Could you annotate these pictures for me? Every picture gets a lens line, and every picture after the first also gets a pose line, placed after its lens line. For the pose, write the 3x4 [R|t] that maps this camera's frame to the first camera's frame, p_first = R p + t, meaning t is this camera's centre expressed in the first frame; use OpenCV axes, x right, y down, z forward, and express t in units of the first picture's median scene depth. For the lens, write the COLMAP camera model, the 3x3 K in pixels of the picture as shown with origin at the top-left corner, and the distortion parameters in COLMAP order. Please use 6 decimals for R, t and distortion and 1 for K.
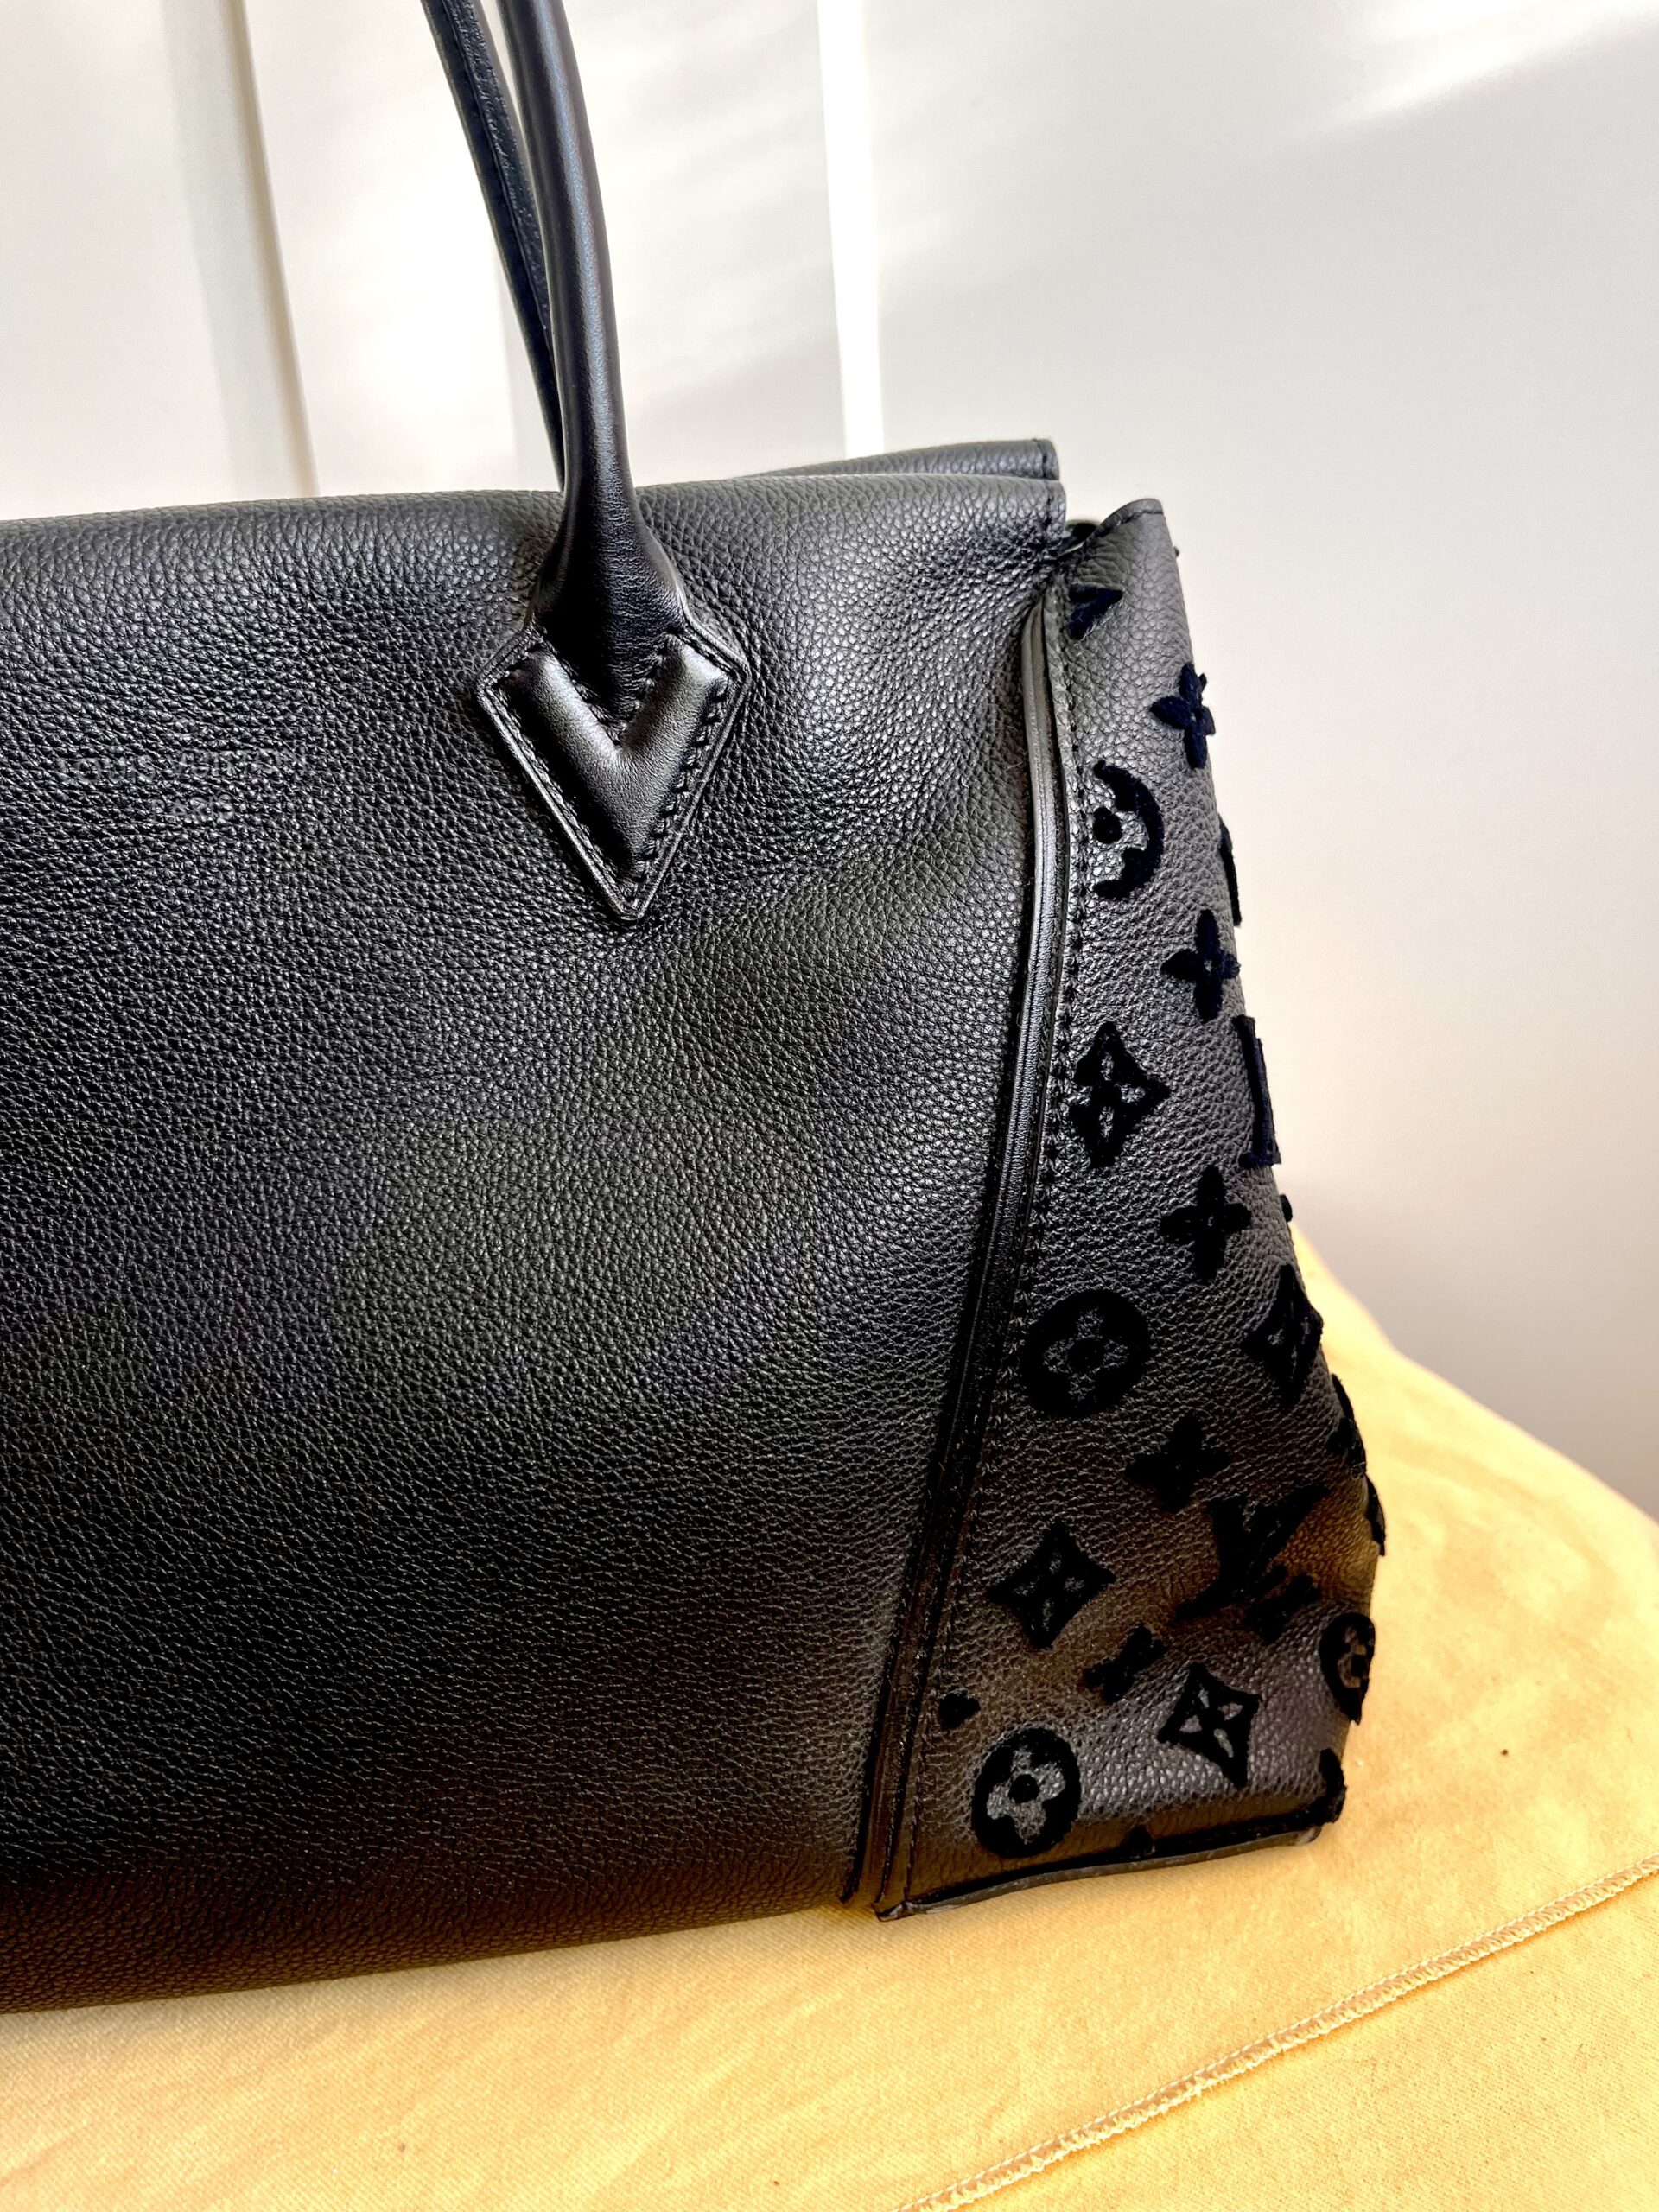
lens RADIAL K [[1714.2, 0, 829.5], [0, 1714.2, 1106.0], [0, 0, 1]] dist [-0.002886, -0.077887]
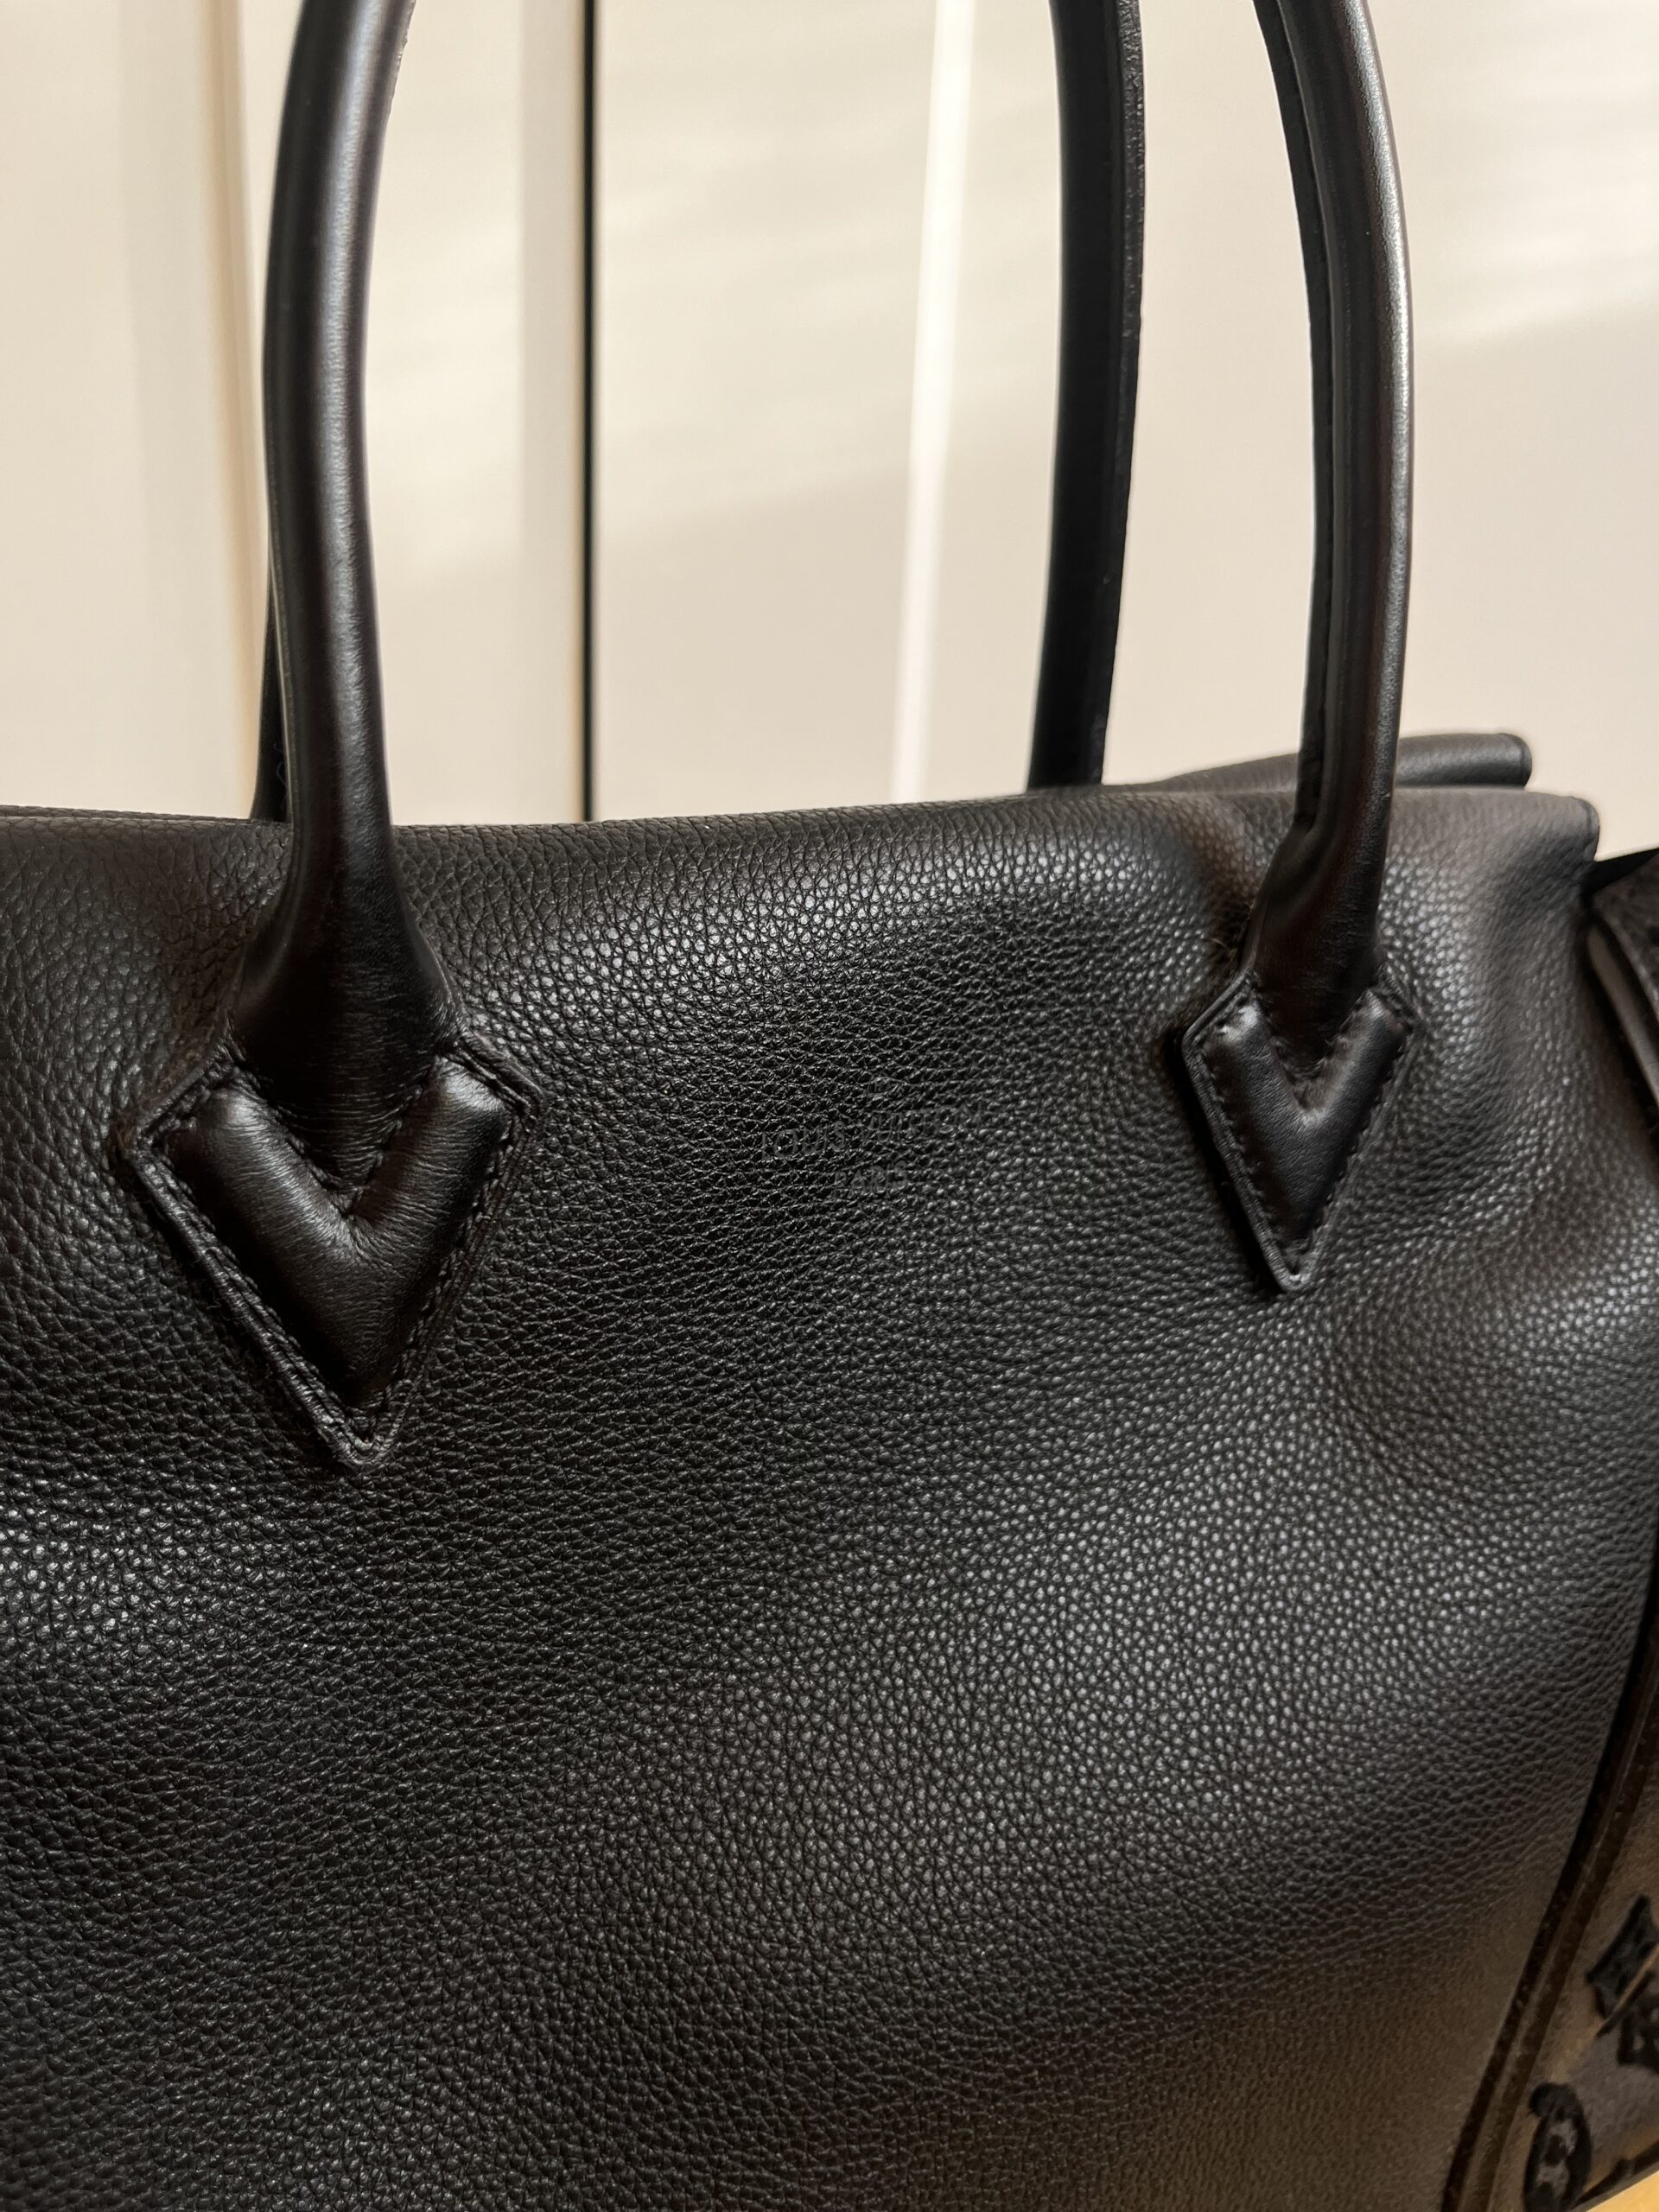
lens RADIAL K [[1714.2, 0, 829.5], [0, 1714.2, 1106.0], [0, 0, 1]] dist [-0.002886, -0.077887]
pose [[0.967415, 0.017800, 0.252571, -0.589275], [-0.009181, 0.999336, -0.035262, -0.176915], [-0.253031, 0.031795, 0.966936, 0.199201]]
